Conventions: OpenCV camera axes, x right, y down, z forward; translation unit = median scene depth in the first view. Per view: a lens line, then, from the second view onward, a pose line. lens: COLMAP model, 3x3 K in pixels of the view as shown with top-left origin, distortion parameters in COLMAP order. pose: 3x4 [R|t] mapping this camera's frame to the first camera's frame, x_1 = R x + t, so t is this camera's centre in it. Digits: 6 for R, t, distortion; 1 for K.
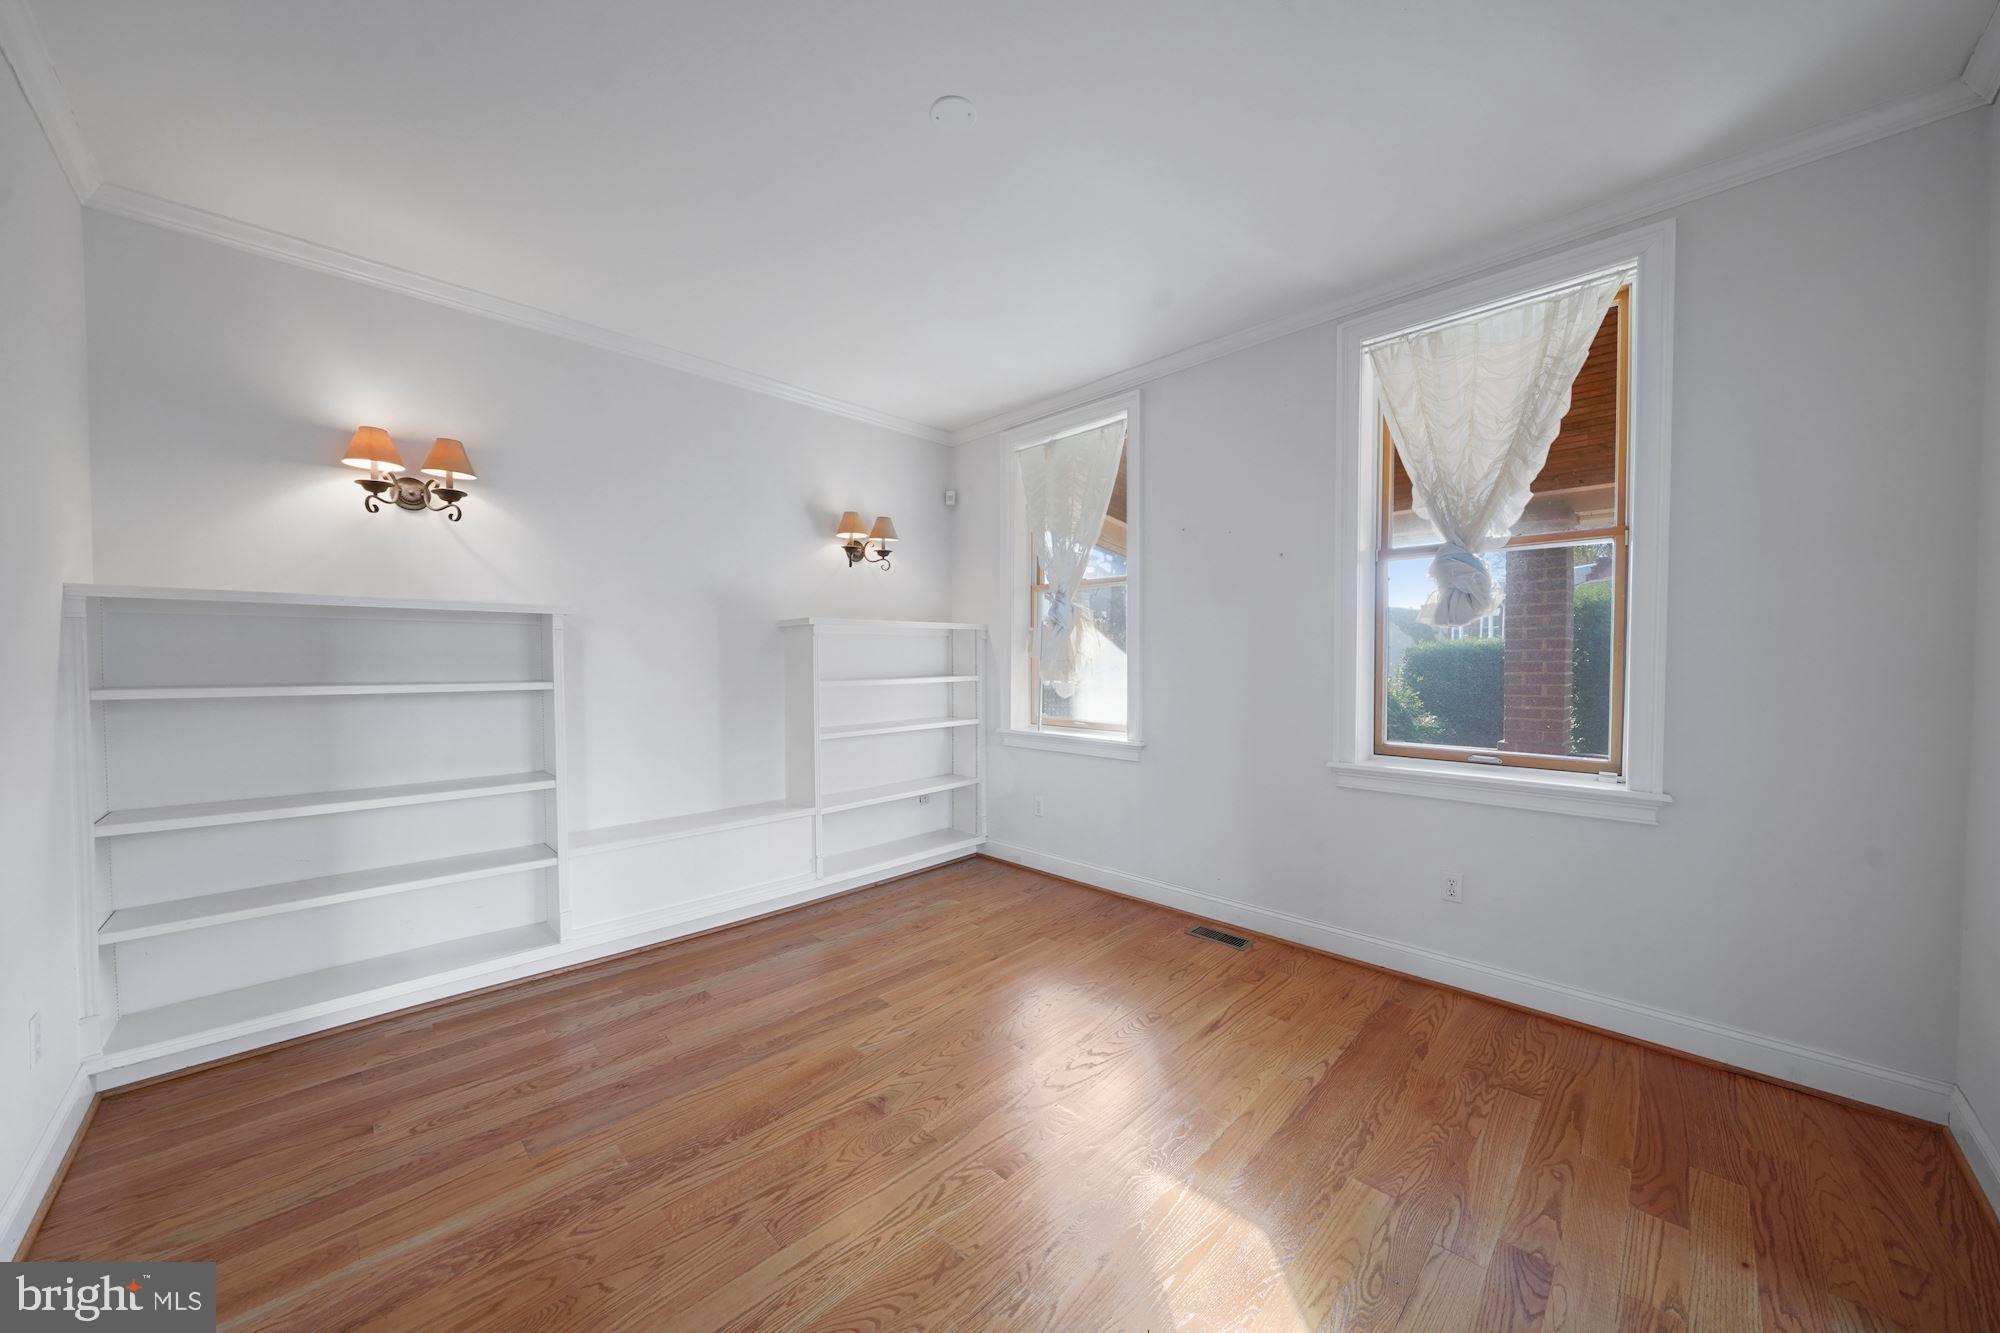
lens RADIAL K [[697.8, 0, 1002.8], [0, 697.8, 670.9], [0, 0, 1]] dist [-0.001710, 0.000079]
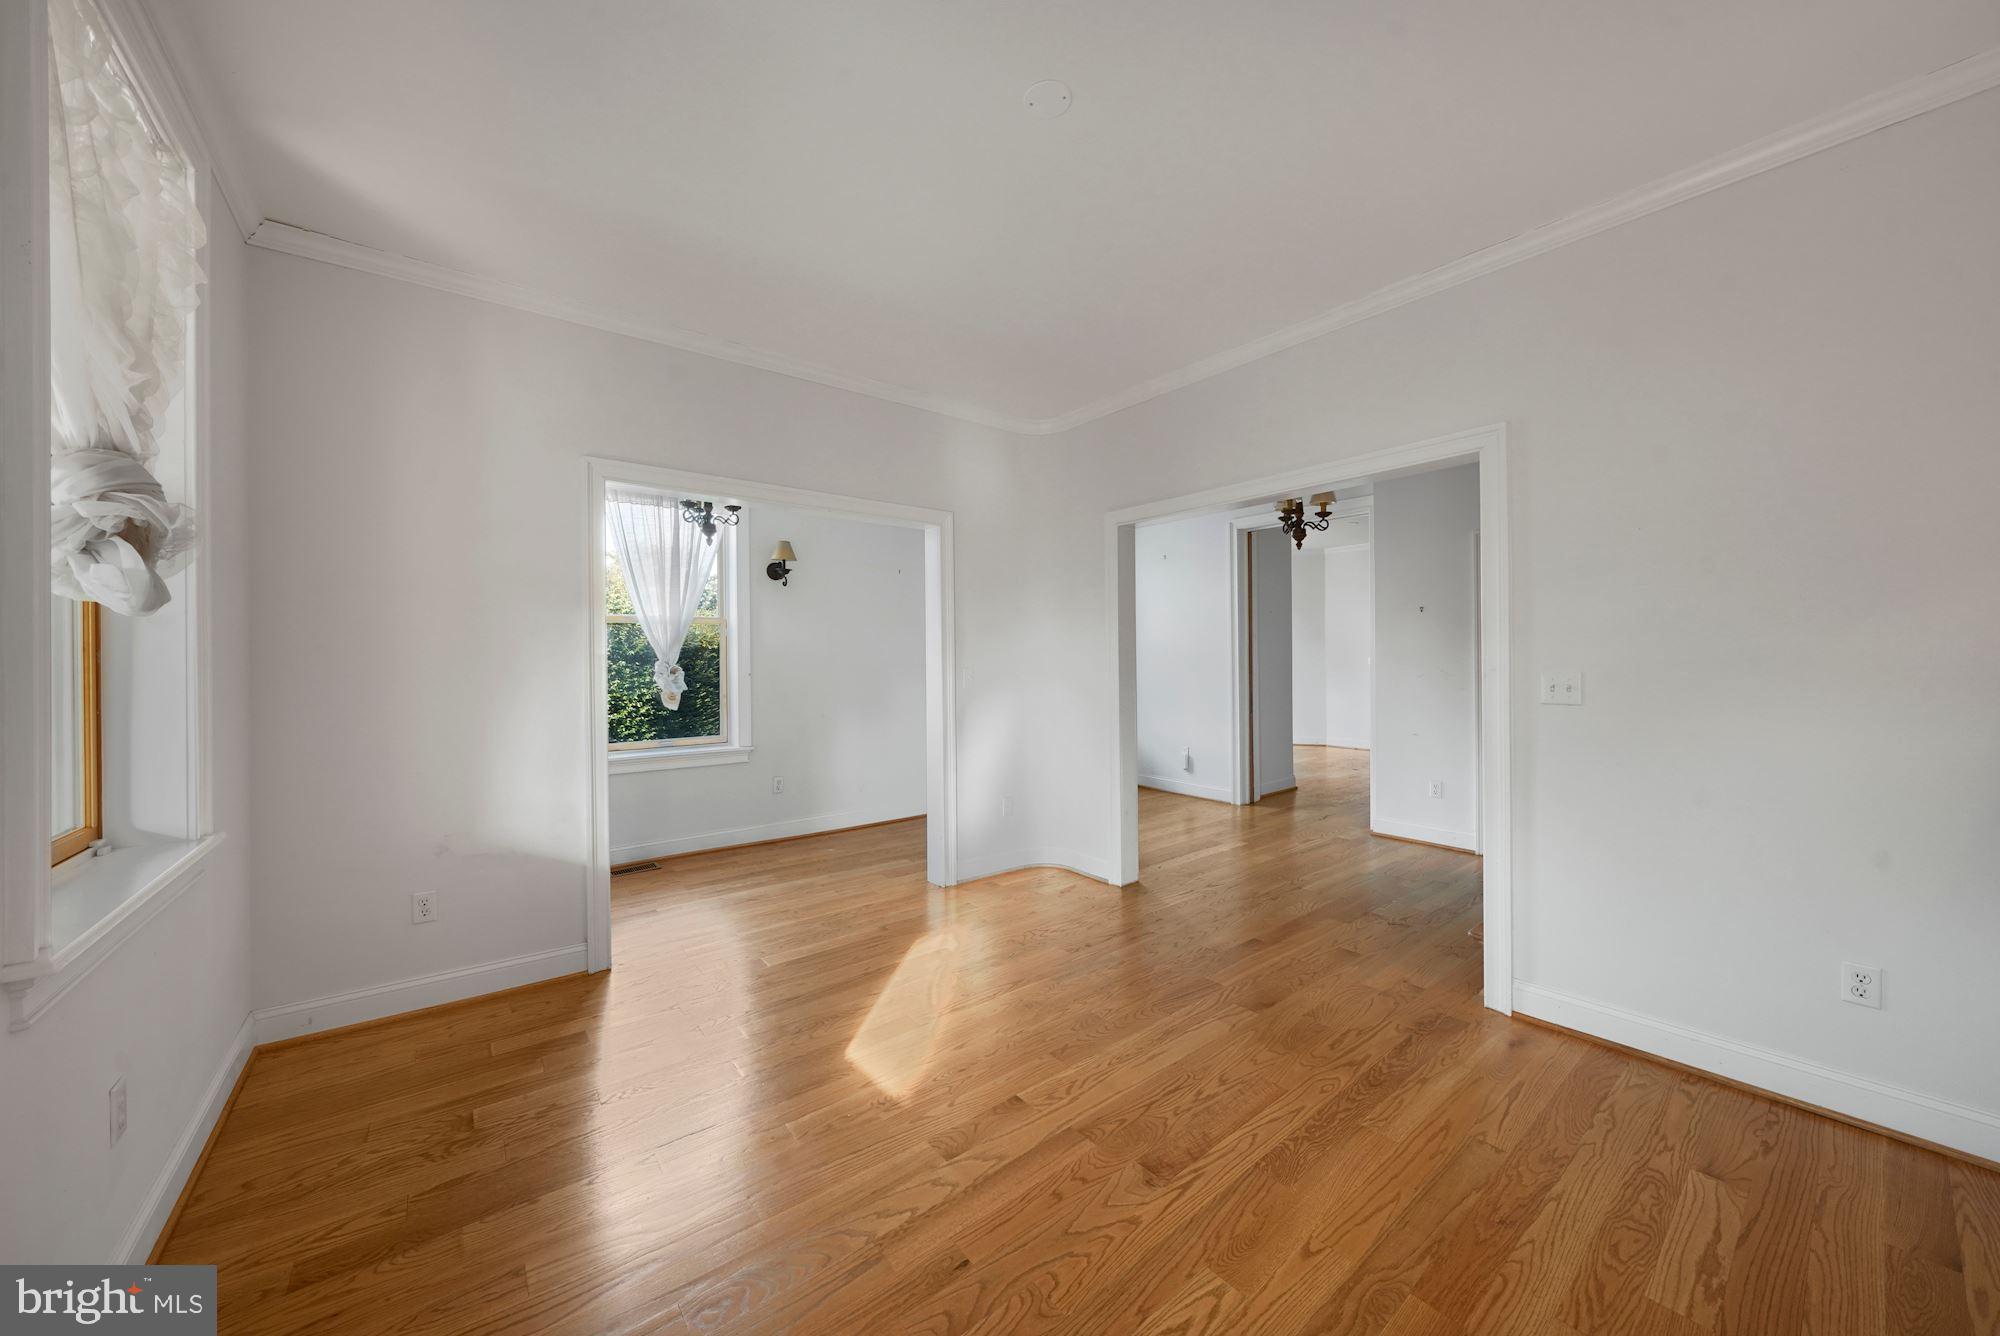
lens RADIAL K [[697.8, 0, 989.7], [0, 697.8, 658.4], [0, 0, 1]] dist [-0.001710, 0.000079]
pose [[-0.991458, 0.009726, 0.130062, -0.095453], [0.013139, 0.999591, 0.025414, -0.043363], [-0.129762, 0.026906, -0.991180, 1.810302]]
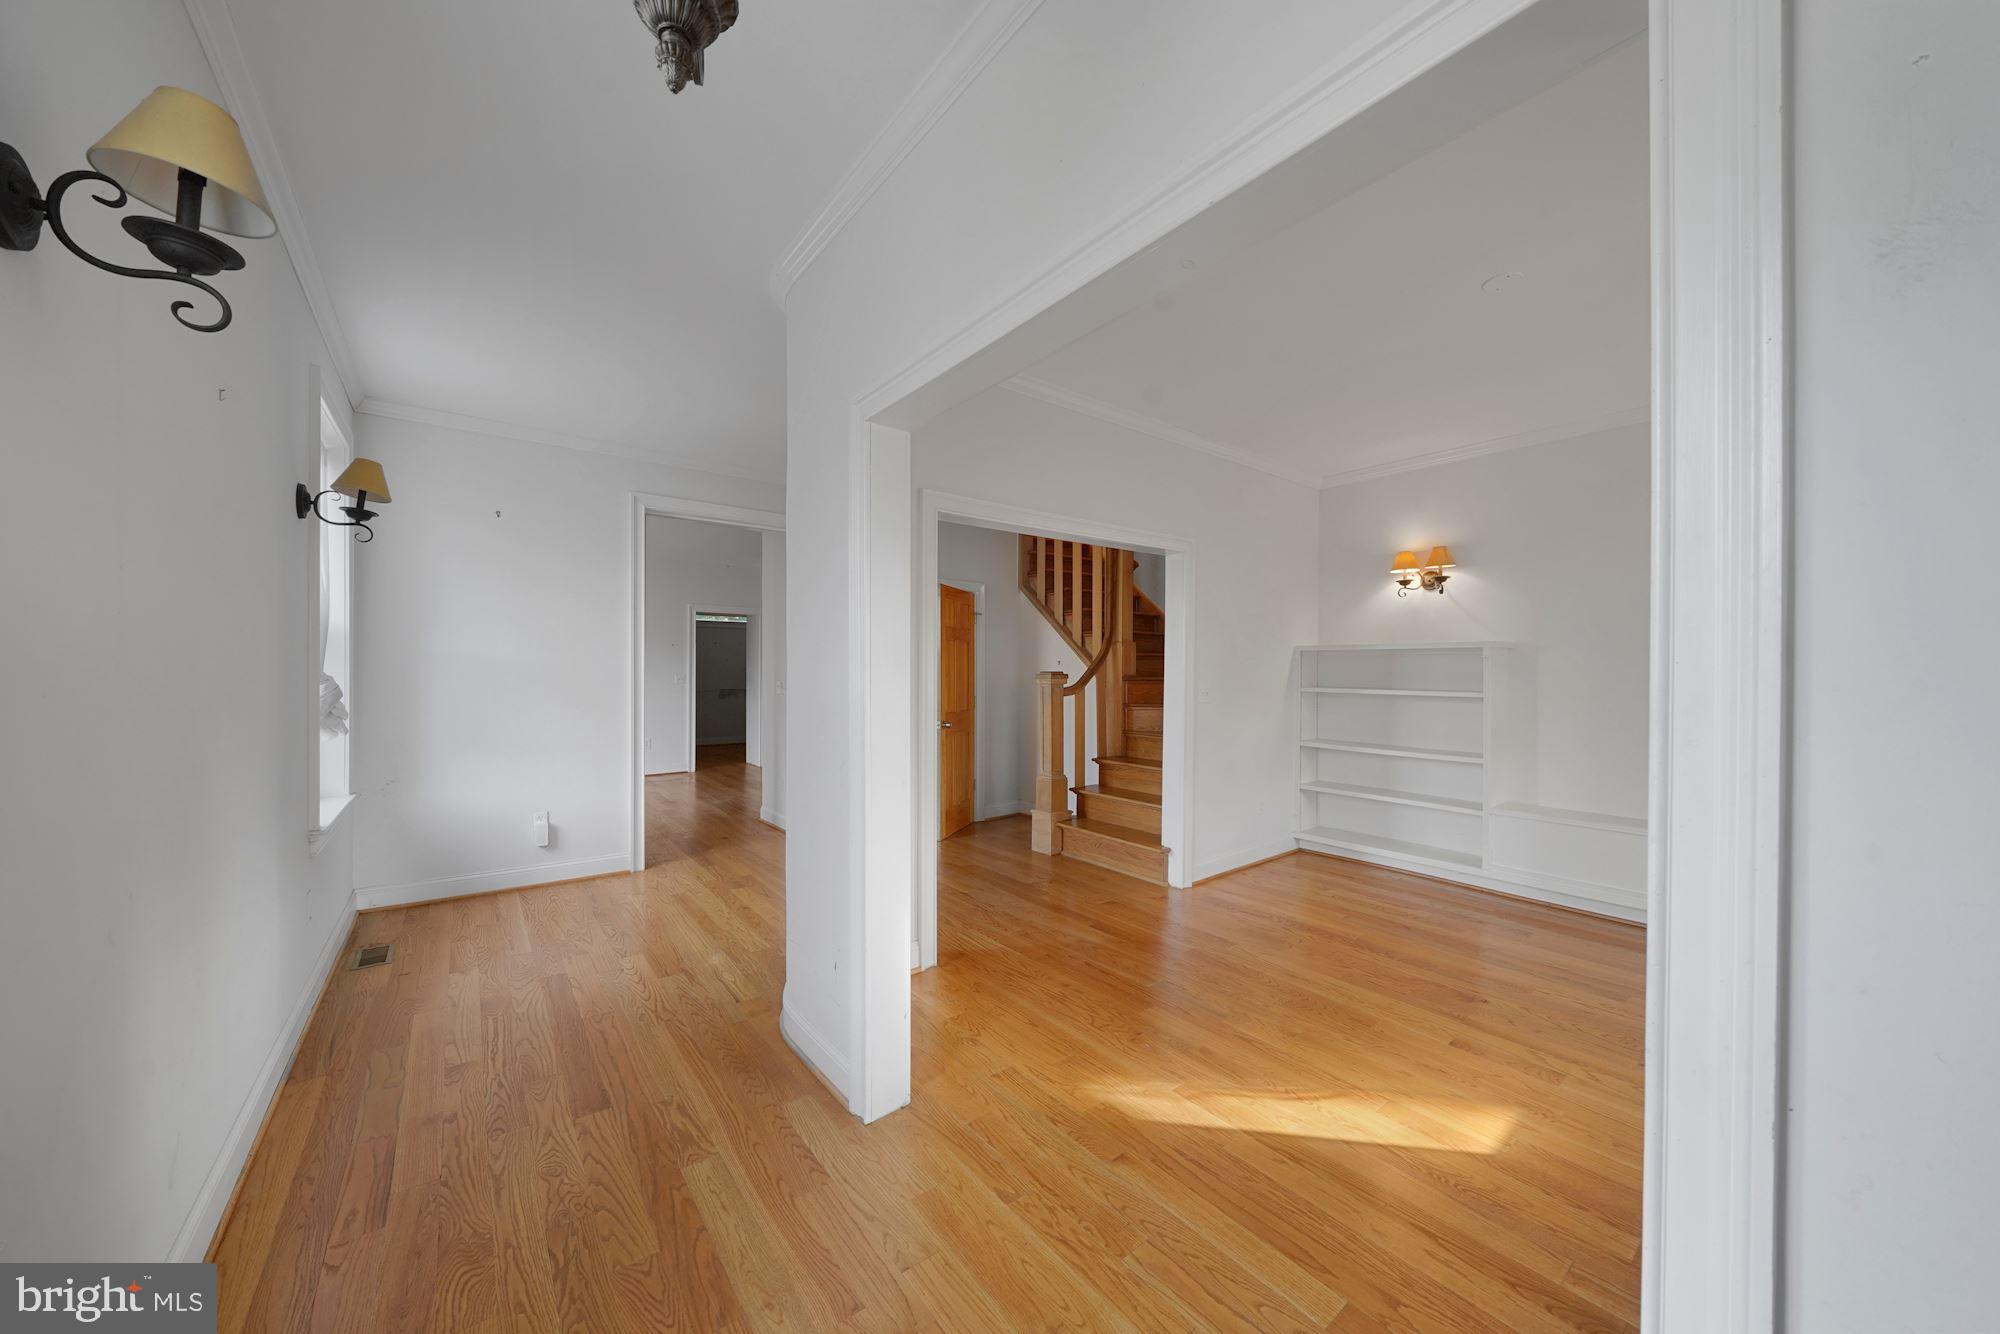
lens RADIAL K [[697.8, 0, 994.0], [0, 697.8, 672.2], [0, 0, 1]] dist [-0.001710, 0.000079]
pose [[-0.126621, 0.004392, -0.991941, 1.281010], [-0.025370, 0.999649, 0.007664, -0.017922], [0.991627, 0.026136, -0.126465, 0.195559]]
